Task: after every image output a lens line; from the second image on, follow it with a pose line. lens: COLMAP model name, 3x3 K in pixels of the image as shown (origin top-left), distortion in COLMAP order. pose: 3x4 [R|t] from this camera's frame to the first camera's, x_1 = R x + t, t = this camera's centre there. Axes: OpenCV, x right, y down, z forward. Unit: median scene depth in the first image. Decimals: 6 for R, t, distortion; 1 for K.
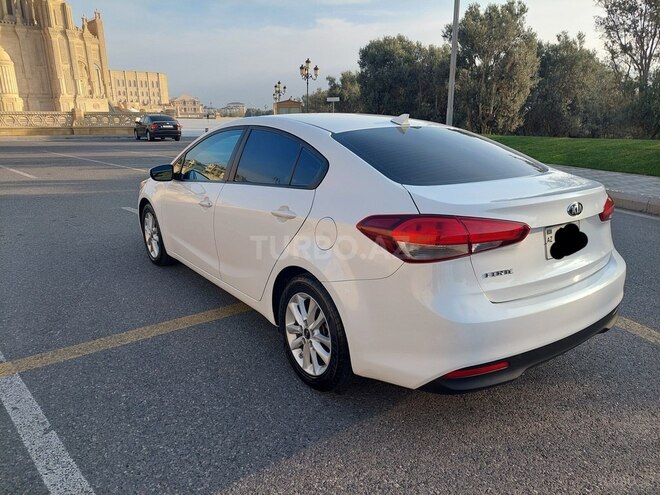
lens RADIAL K [[474.3, 0, 330.0], [0, 474.3, 247.5], [0, 0, 1]] dist [0.030935, -0.020338]
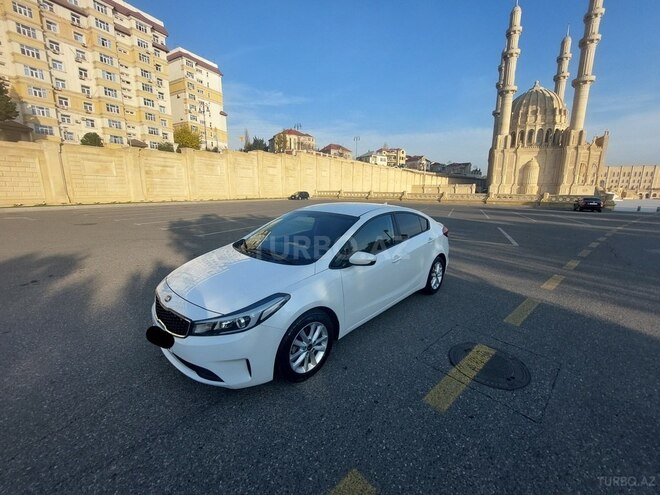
lens RADIAL K [[262.9, 0, 336.2], [0, 262.9, 246.5], [0, 0, 1]] dist [-0.022227, 0.002697]
pose [[0.346692, 0.194325, -0.917629, 0.224085], [-0.259941, 0.959892, 0.105066, 0.037334], [0.901241, 0.202104, 0.383300, -0.160620]]
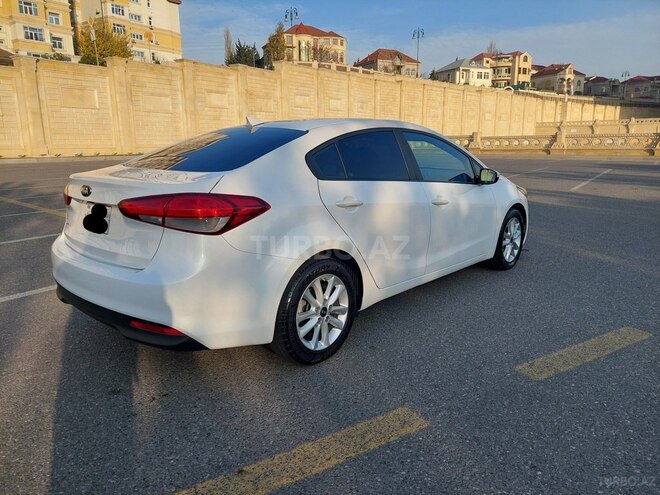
lens RADIAL K [[473.2, 0, 334.2], [0, 473.2, 244.2], [0, 0, 1]] dist [0.036248, -0.027458]
pose [[0.195946, 0.205715, -0.958794, 0.152585], [-0.255730, 0.954635, 0.152559, -0.025185], [0.946682, 0.215299, 0.239665, 0.111133]]
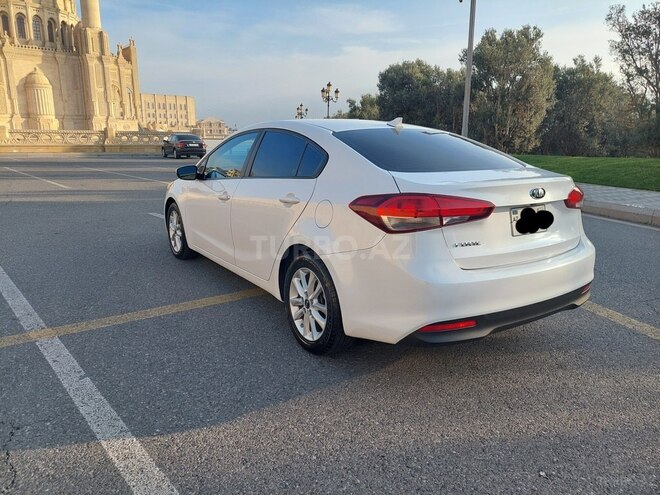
lens RADIAL K [[473.4, 0, 327.0], [0, 473.4, 237.9], [0, 0, 1]] dist [0.039375, -0.028964]
pose [[0.998740, 0.016637, -0.047354, 0.005150], [-0.019575, 0.997867, -0.062268, 0.009540], [0.046217, 0.063116, 0.996935, -0.014536]]
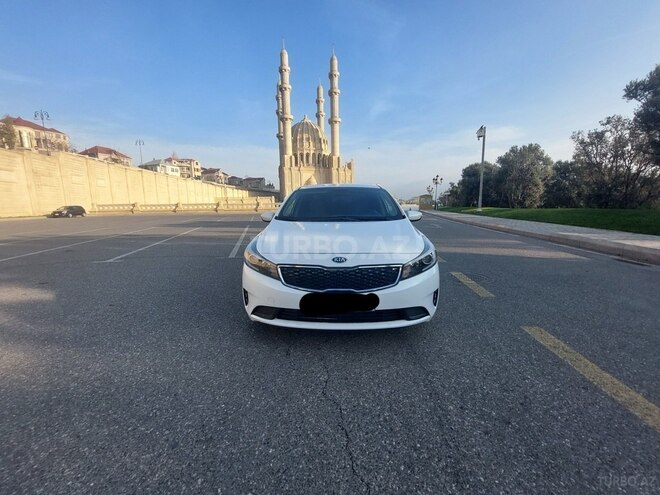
lens RADIAL K [[261.4, 0, 330.8], [0, 261.4, 248.7], [0, 0, 1]] dist [-0.016559, -0.000437]
pose [[0.874759, 0.067652, -0.479812, 0.163525], [-0.115821, 0.990695, -0.071472, 0.079016], [0.470513, 0.118093, 0.874455, -0.239936]]
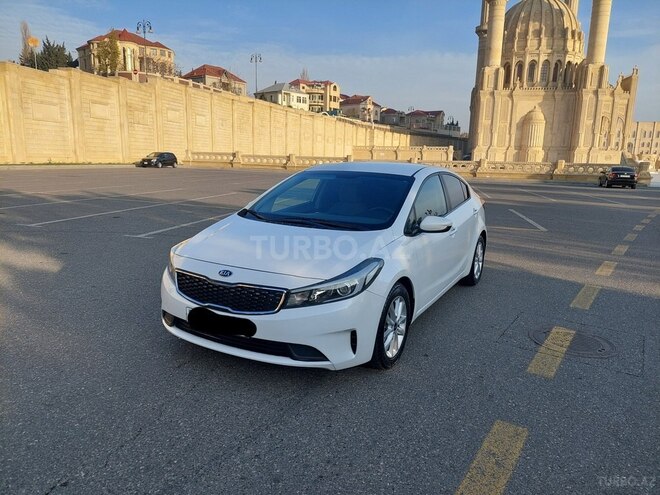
lens RADIAL K [[469.2, 0, 332.6], [0, 469.2, 253.9], [0, 0, 1]] dist [0.068752, -0.072611]
pose [[0.561730, 0.178379, -0.807862, 0.239744], [-0.247543, 0.967983, 0.041610, 0.060471], [0.789419, 0.176607, 0.587902, -0.222796]]
